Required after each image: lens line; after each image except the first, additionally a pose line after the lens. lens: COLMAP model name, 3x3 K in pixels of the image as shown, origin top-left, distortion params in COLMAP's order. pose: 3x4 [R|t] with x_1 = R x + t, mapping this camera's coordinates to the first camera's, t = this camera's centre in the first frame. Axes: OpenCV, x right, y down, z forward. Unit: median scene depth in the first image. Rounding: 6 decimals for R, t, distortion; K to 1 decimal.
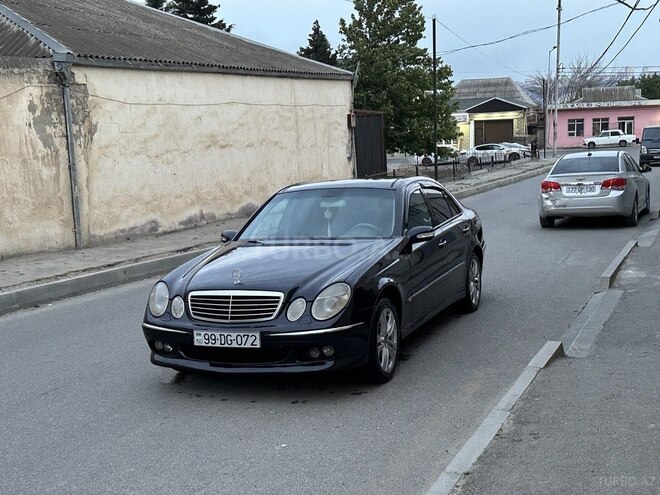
lens RADIAL K [[881.0, 0, 328.6], [0, 881.0, 253.6], [0, 0, 1]] dist [0.112351, 0.000000]
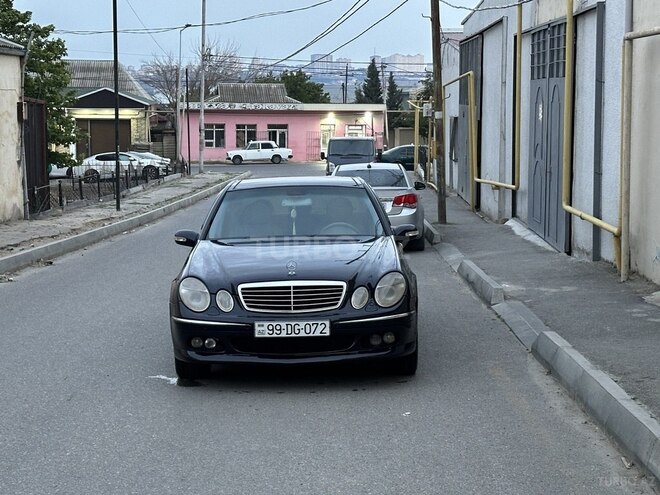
lens RADIAL K [[1307.4, 0, 329.0], [0, 1307.4, 248.7], [0, 0, 1]] dist [0.153302, 0.000000]
pose [[0.923325, 0.003952, 0.384000, -0.282817], [0.015883, 0.998698, -0.048469, 0.034488], [-0.383692, 0.050852, 0.922060, -0.168416]]
